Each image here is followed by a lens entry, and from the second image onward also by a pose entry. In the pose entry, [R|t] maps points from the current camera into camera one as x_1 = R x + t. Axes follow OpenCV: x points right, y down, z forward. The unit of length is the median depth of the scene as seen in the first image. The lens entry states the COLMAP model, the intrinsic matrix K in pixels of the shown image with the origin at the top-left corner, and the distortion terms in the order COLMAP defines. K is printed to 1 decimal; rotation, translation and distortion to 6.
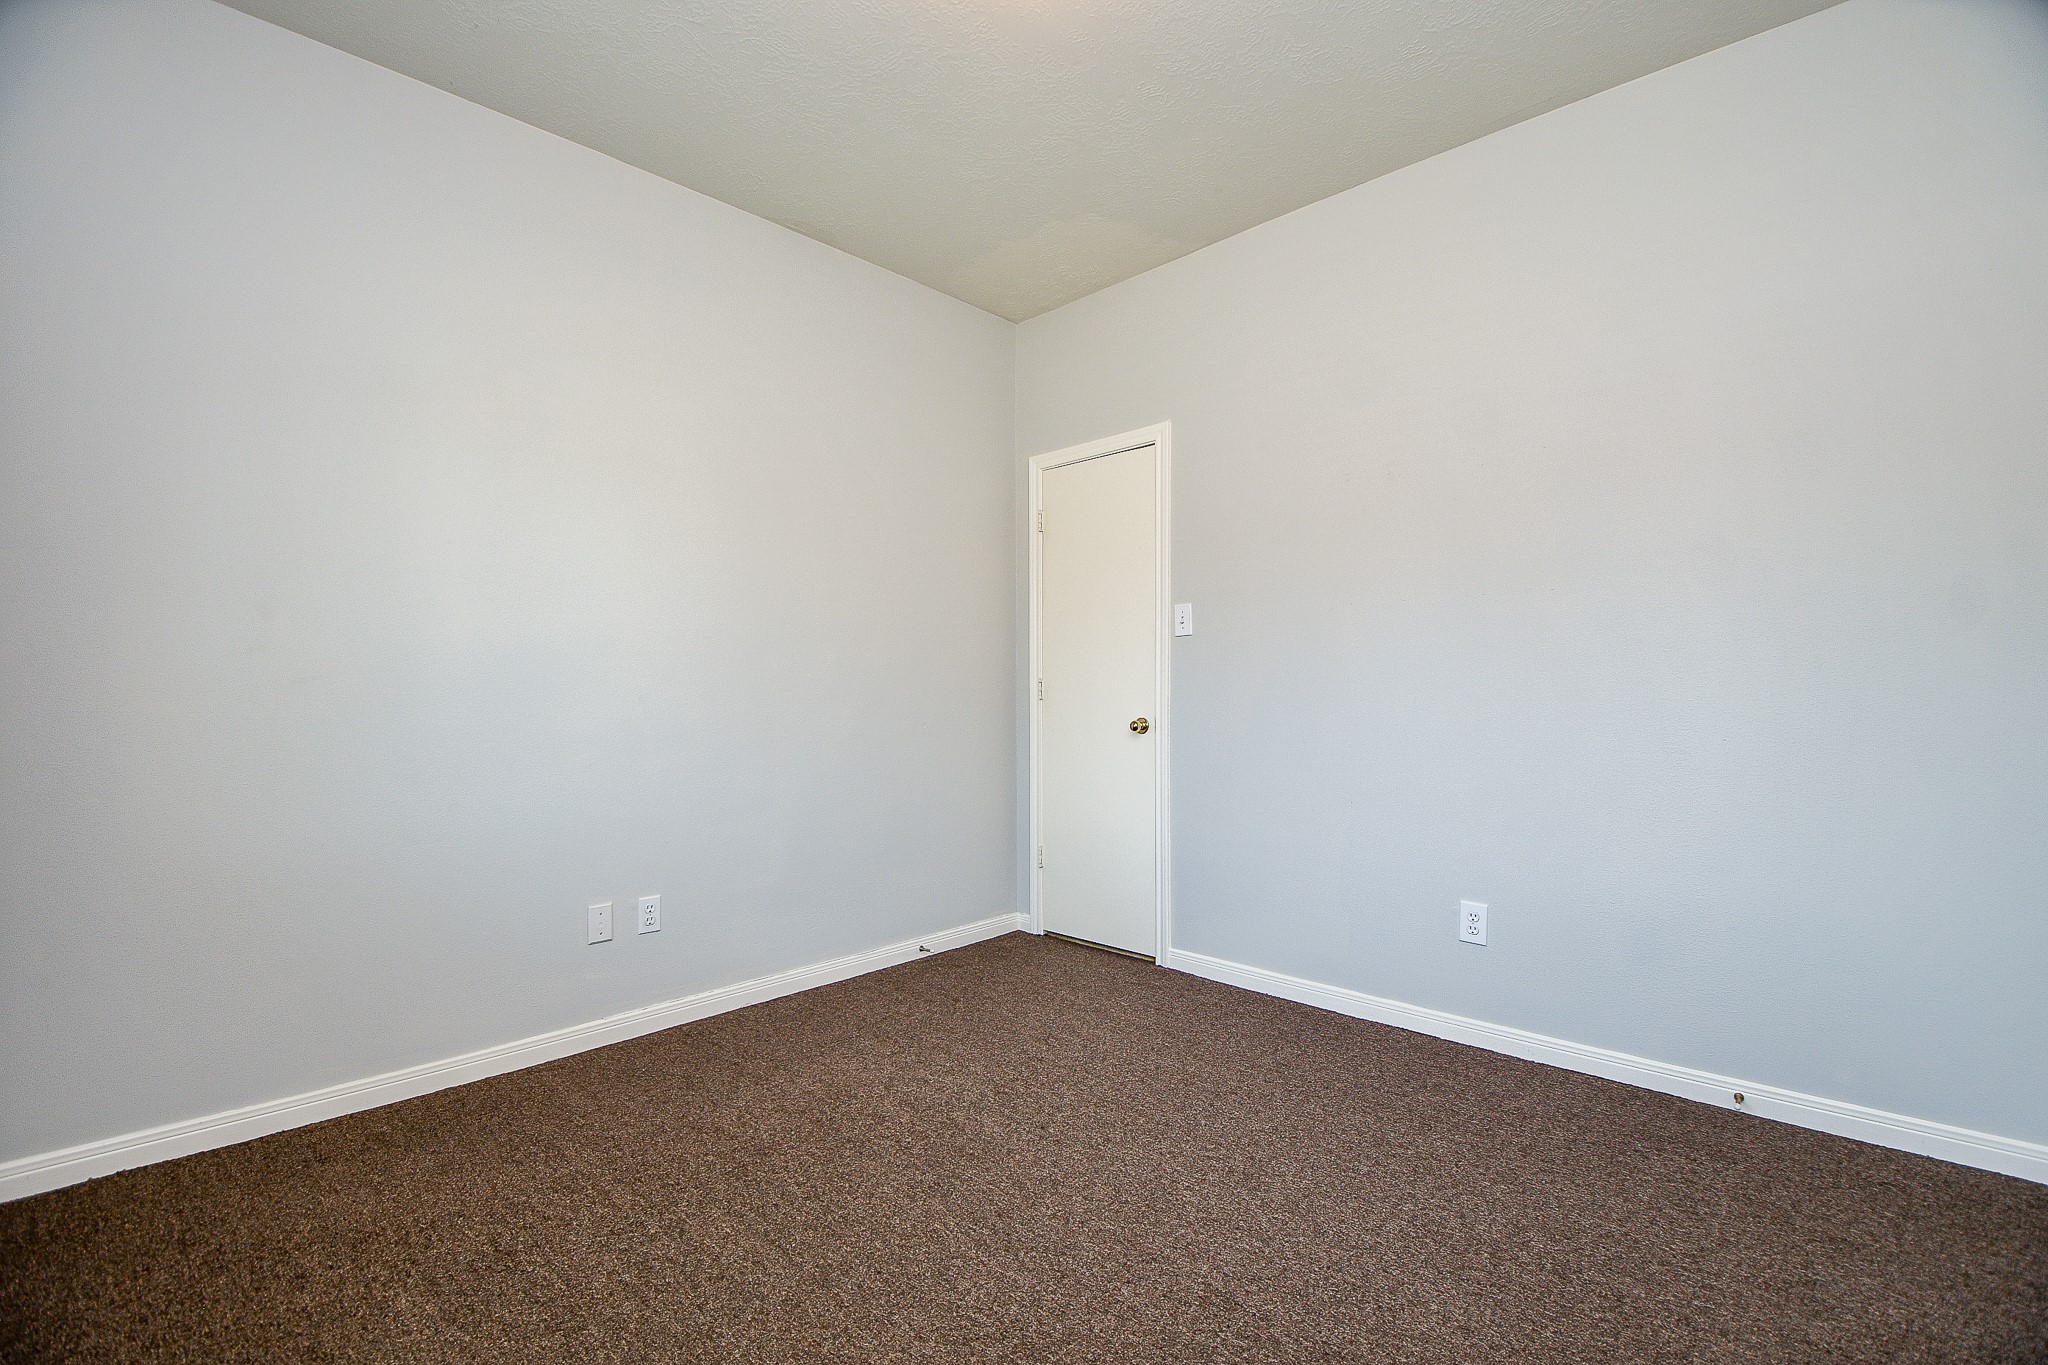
lens RADIAL K [[902.0, 0, 1024.1], [0, 902.0, 688.6], [0, 0, 1]] dist [-0.011239, -0.004833]
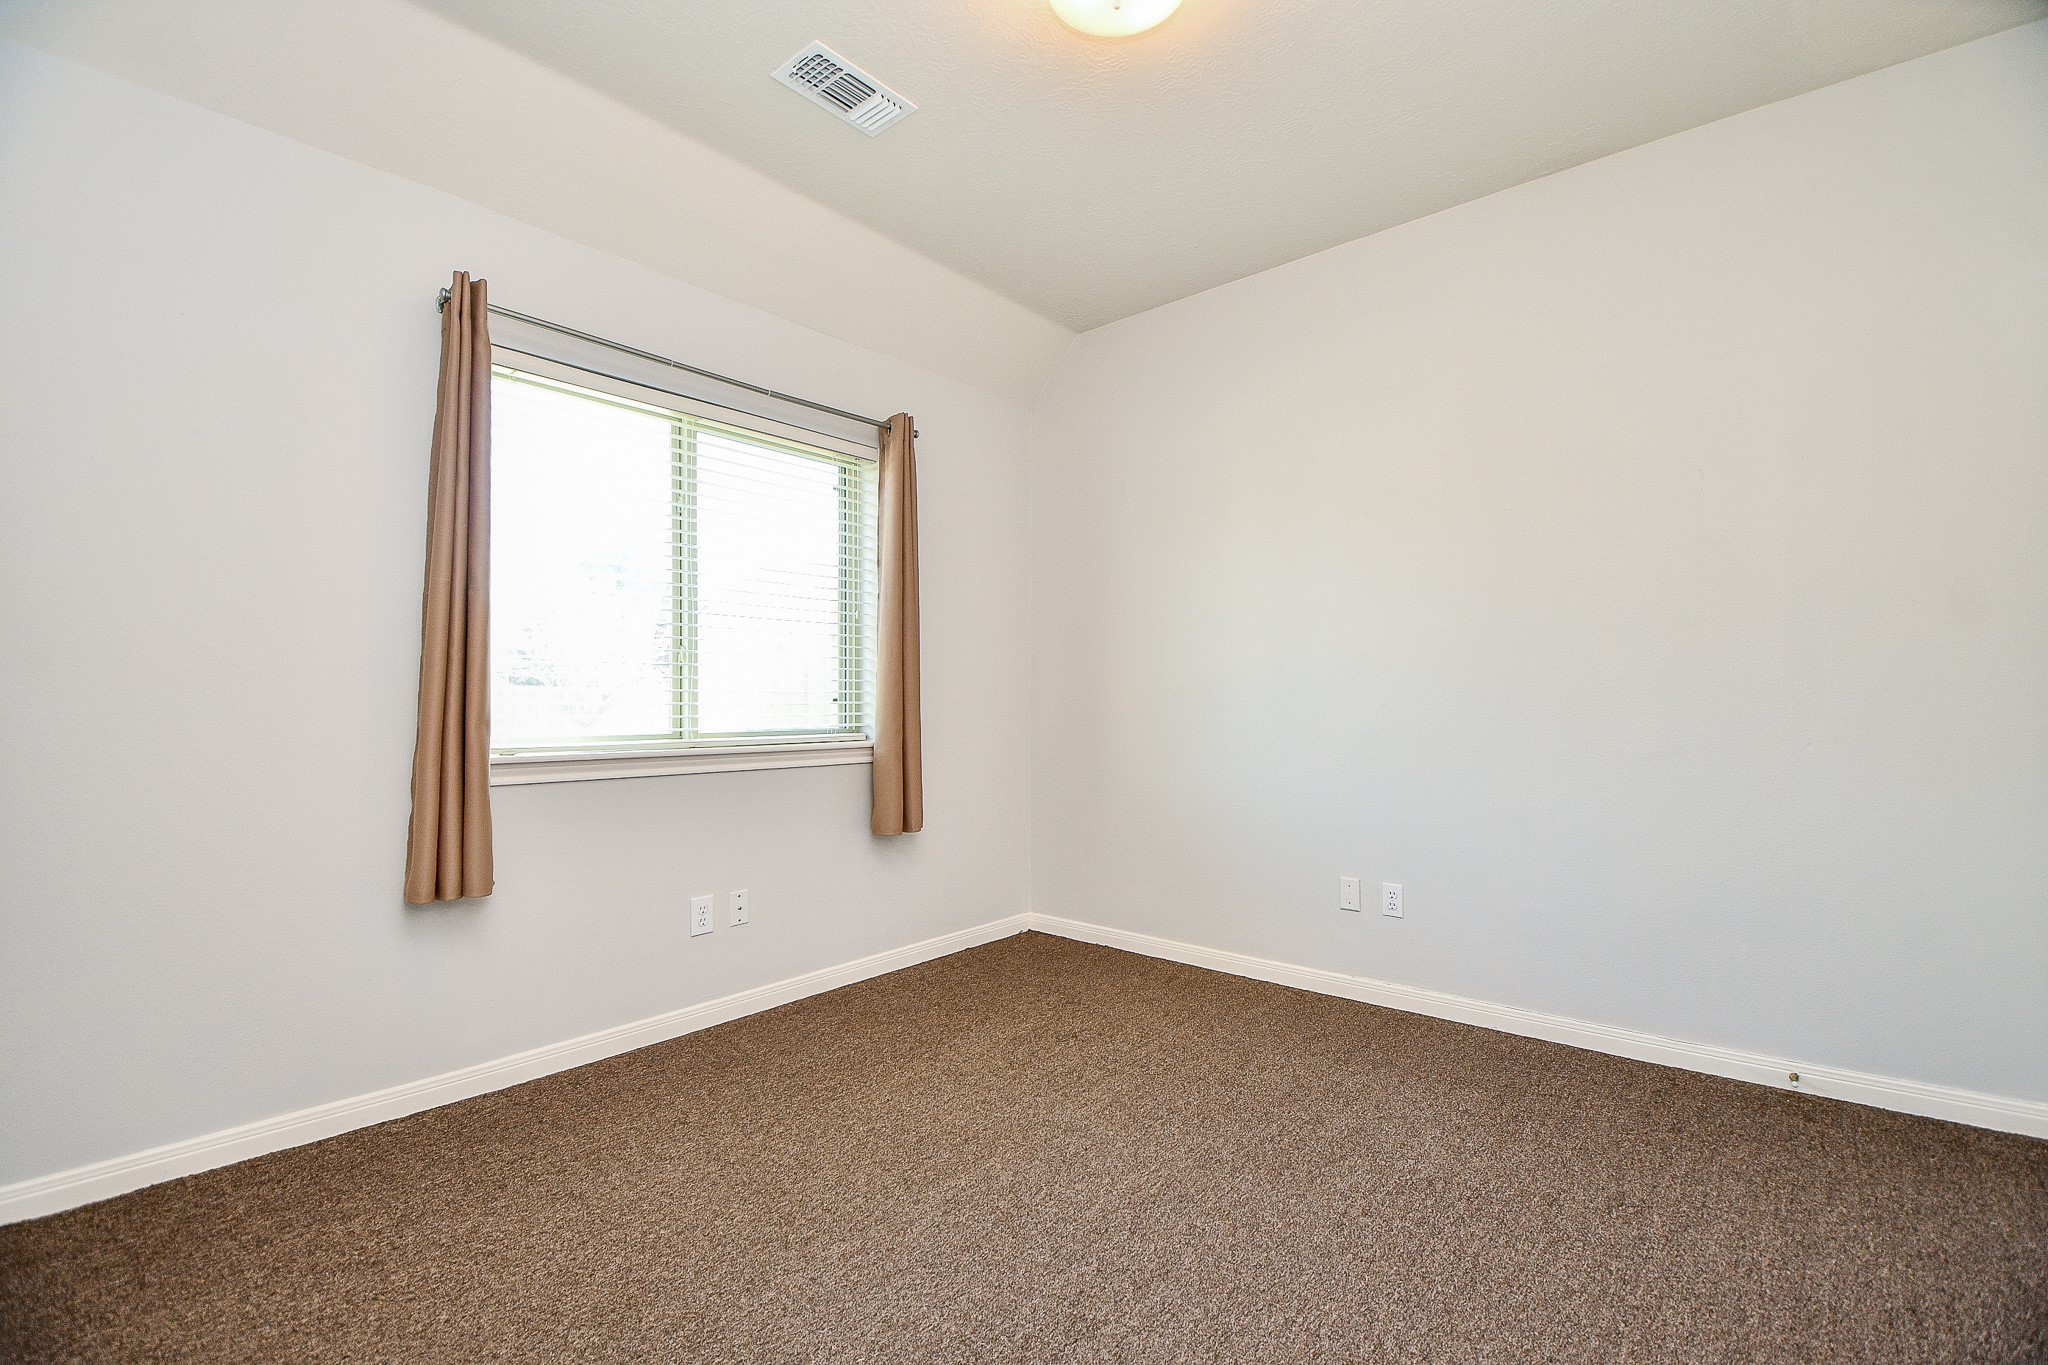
lens RADIAL K [[902.0, 0, 1024.2], [0, 902.0, 684.4], [0, 0, 1]] dist [-0.011239, -0.004833]
pose [[0.047475, -0.017160, -0.998725, 0.676683], [0.007177, 0.999832, -0.016838, 0.003280], [0.998847, -0.006368, 0.047590, 0.510278]]
